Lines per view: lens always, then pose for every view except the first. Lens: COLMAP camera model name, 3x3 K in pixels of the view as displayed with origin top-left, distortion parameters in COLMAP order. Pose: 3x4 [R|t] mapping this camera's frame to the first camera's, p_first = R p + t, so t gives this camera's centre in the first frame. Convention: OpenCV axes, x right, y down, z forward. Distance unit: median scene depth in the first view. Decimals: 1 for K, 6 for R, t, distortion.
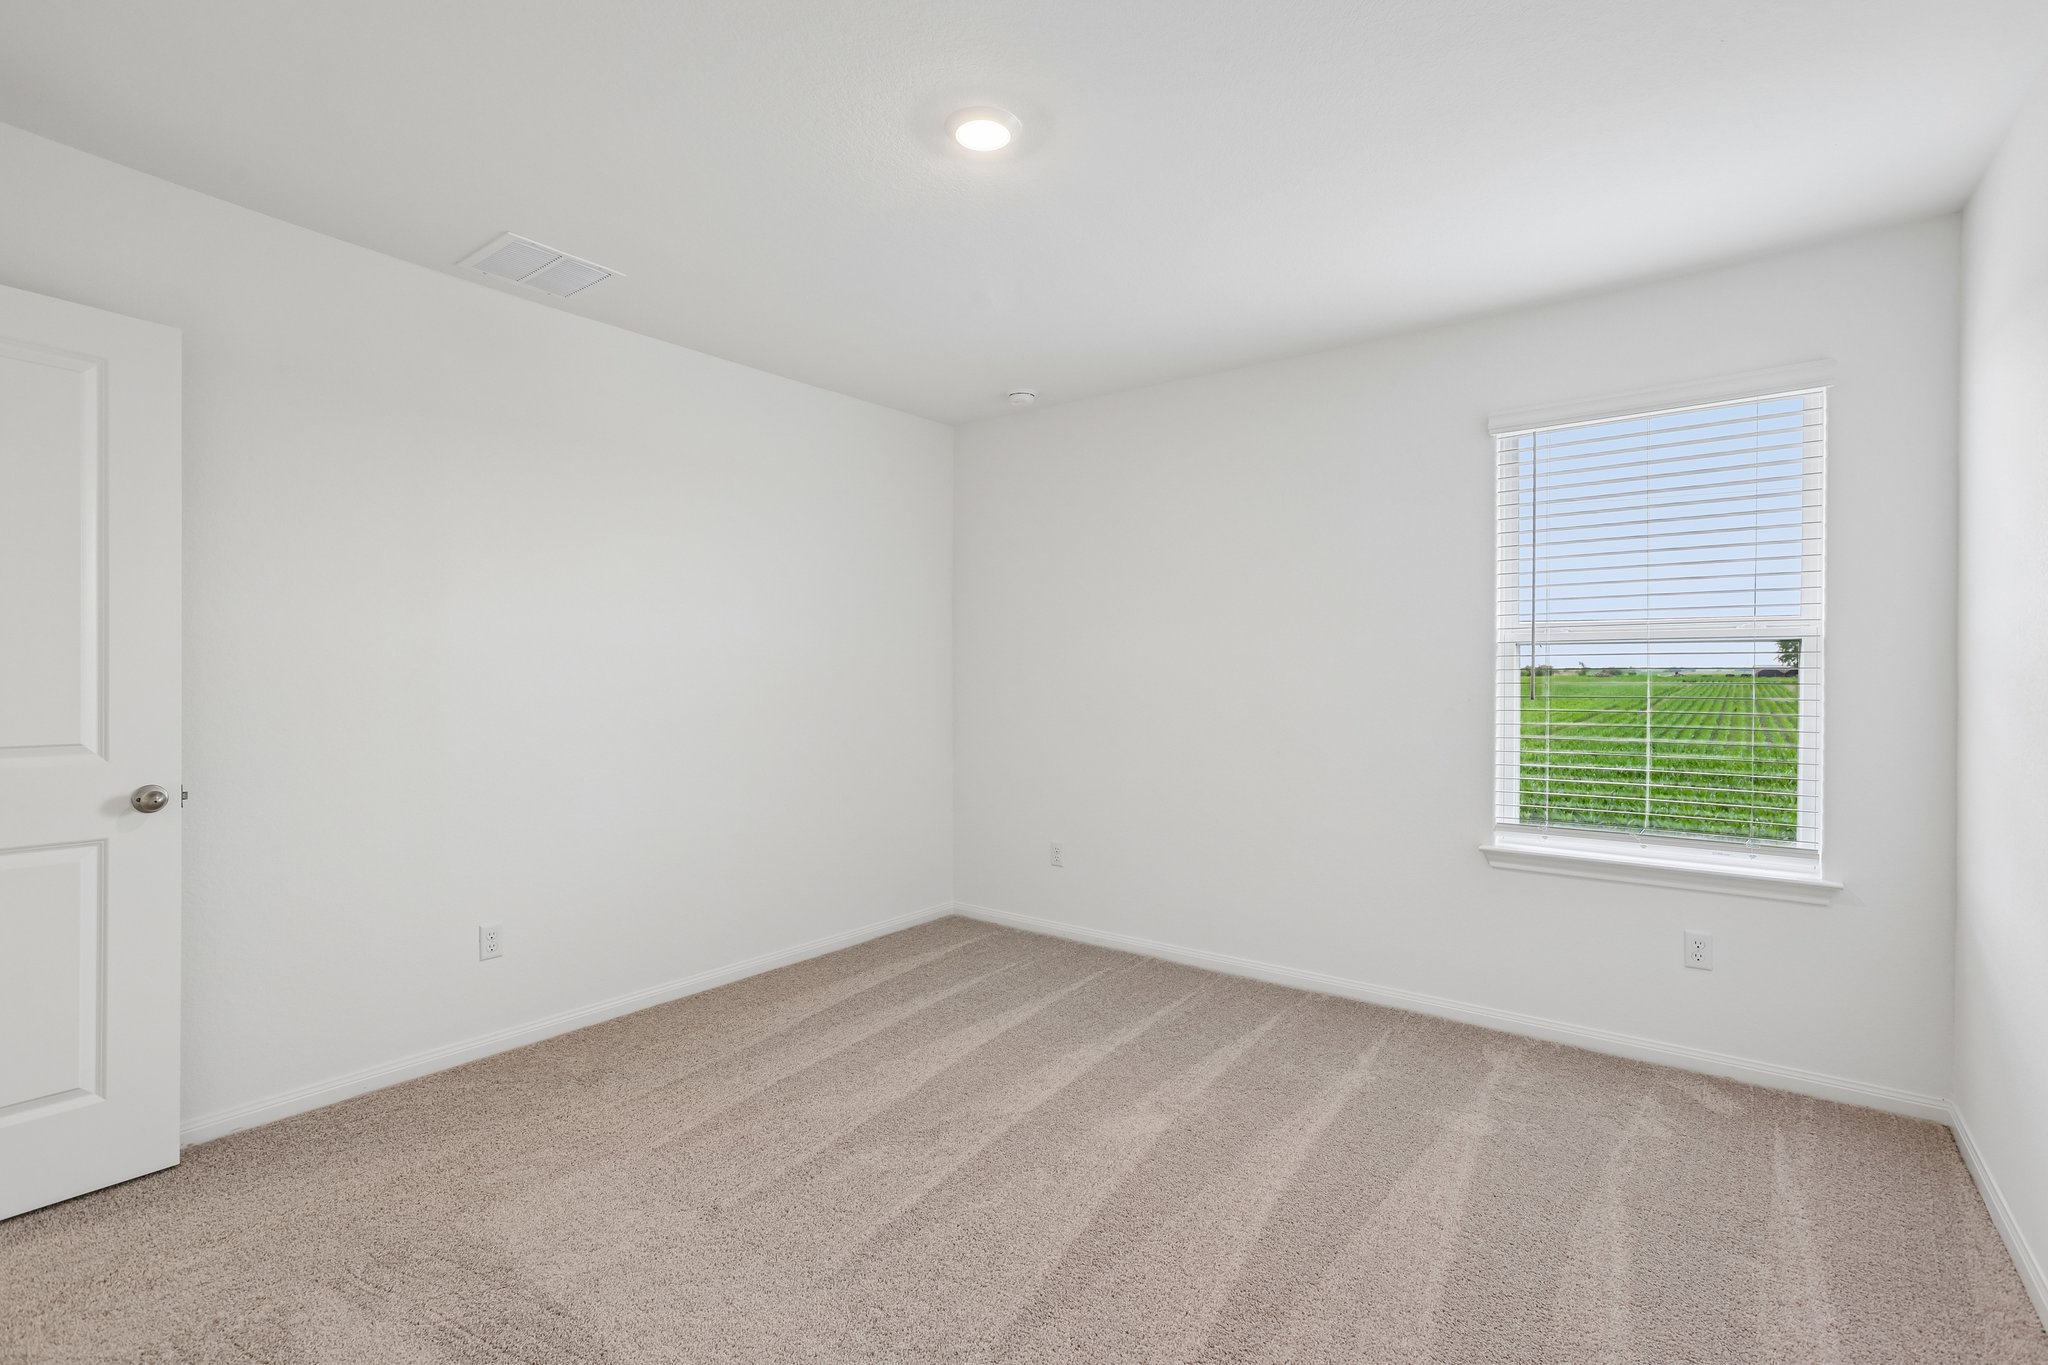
lens RADIAL K [[920.4, 0, 1028.8], [0, 920.4, 673.8], [0, 0, 1]] dist [-0.049709, 0.013456]
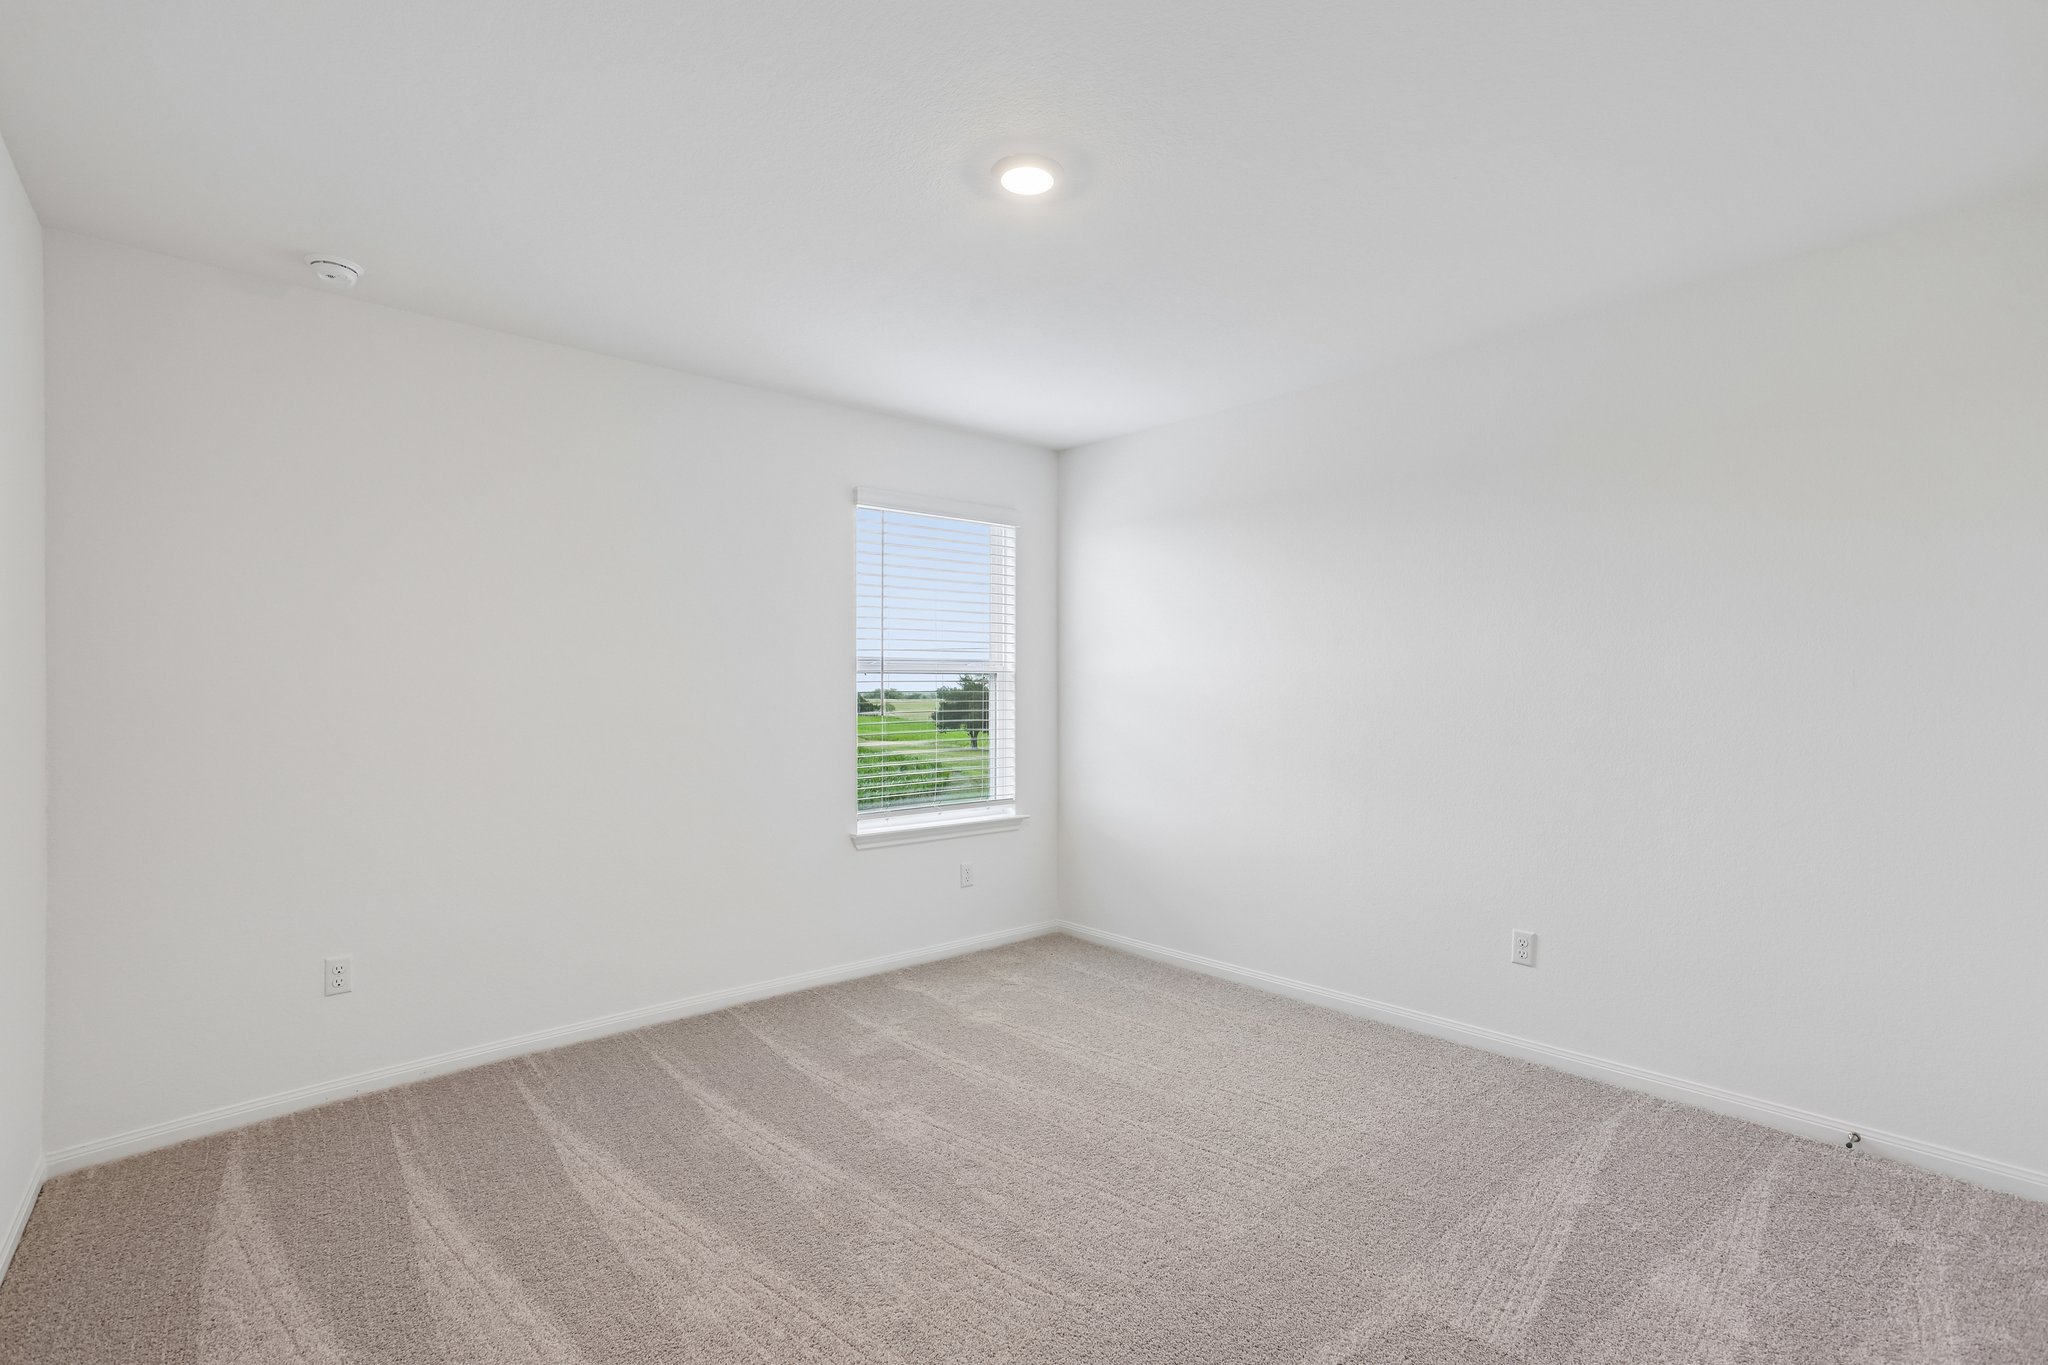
lens RADIAL K [[942.3, 0, 1048.3], [0, 942.3, 691.7], [0, 0, 1]] dist [-0.053984, 0.019823]
pose [[0.174509, -0.004810, 0.984644, -0.804704], [0.003467, 0.999985, 0.004271, -0.011337], [-0.984649, 0.002669, 0.174523, 0.567625]]
